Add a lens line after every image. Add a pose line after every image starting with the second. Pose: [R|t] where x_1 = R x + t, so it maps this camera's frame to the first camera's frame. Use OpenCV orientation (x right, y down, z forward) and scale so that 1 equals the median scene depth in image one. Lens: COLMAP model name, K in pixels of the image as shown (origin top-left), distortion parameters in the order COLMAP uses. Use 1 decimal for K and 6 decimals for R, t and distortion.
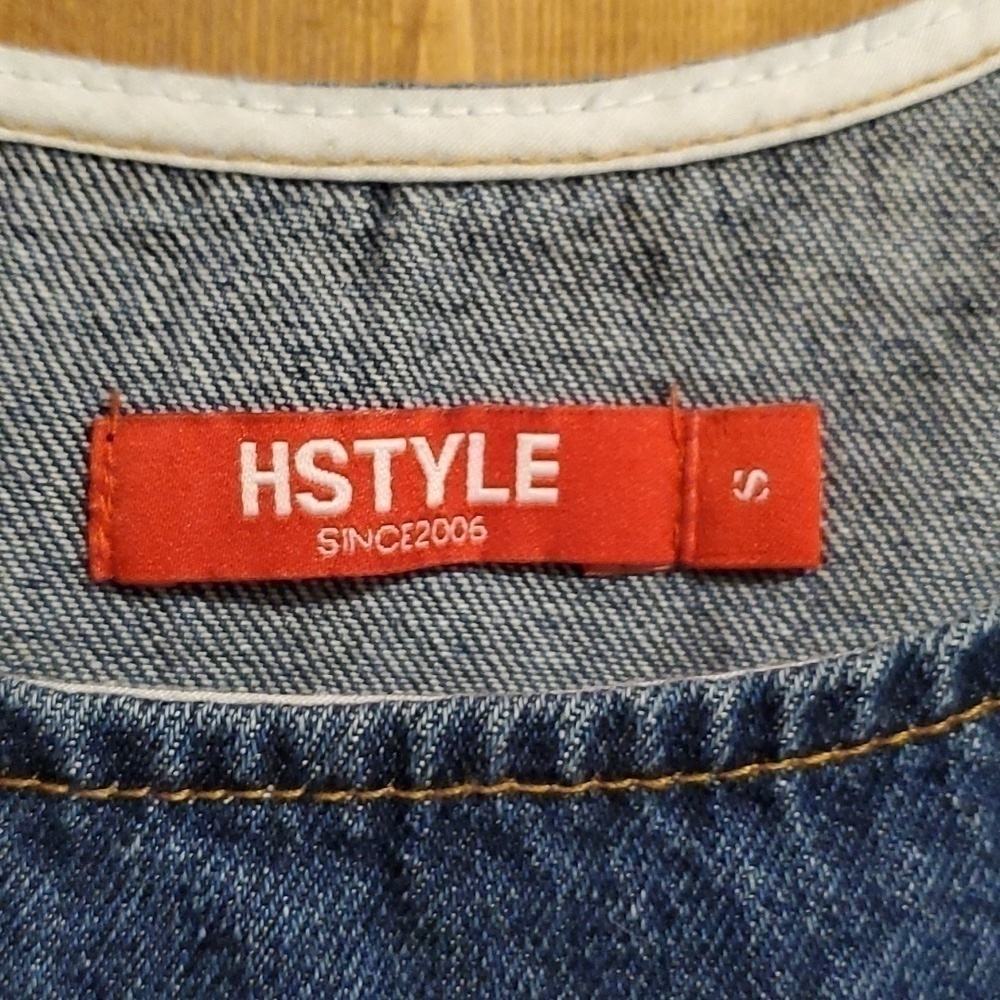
lens RADIAL K [[1597.9, 0, 500.3], [0, 1597.9, 499.8], [0, 0, 1]] dist [0.043054, 0.000000]
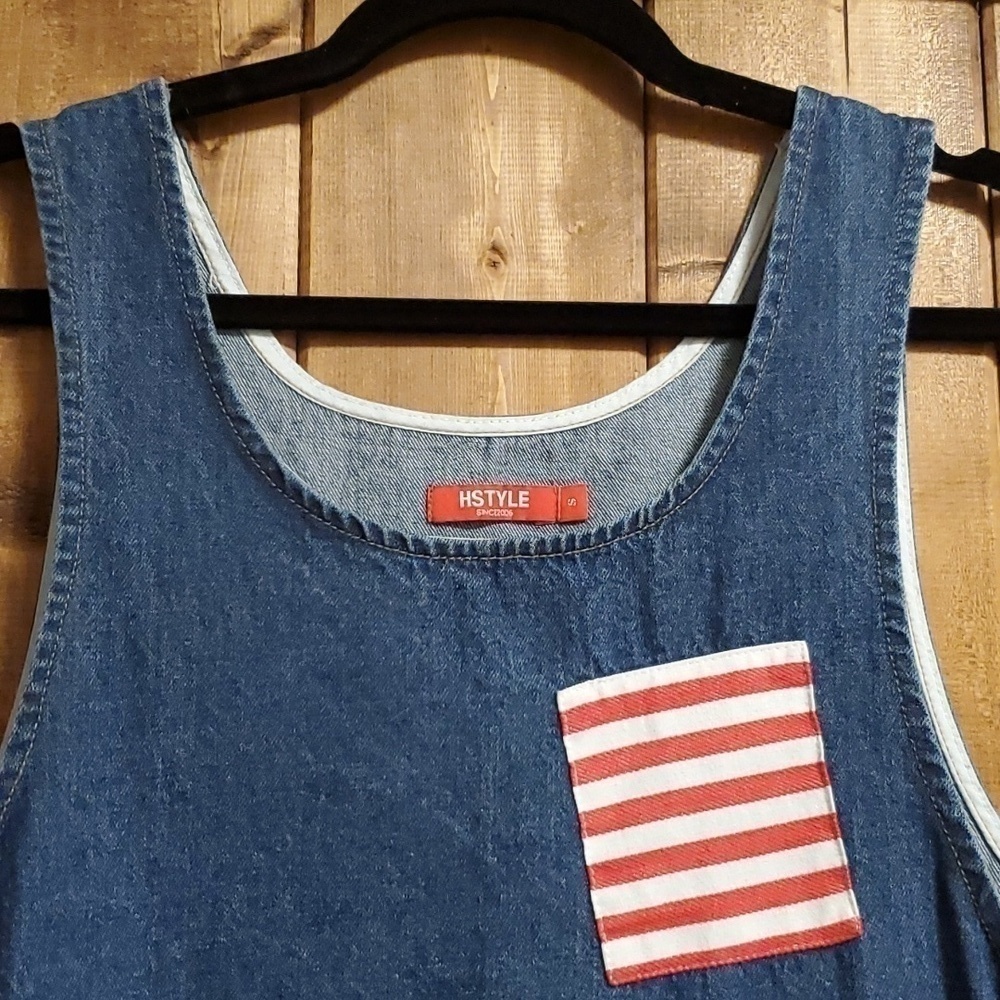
lens RADIAL K [[1597.9, 0, 503.8], [0, 1597.9, 493.7], [0, 0, 1]] dist [0.043054, 0.000000]
pose [[0.999611, -0.017021, 0.022087, -0.135937], [0.021122, 0.979313, -0.201245, 0.897285], [-0.018204, 0.201634, 0.979292, -3.503947]]
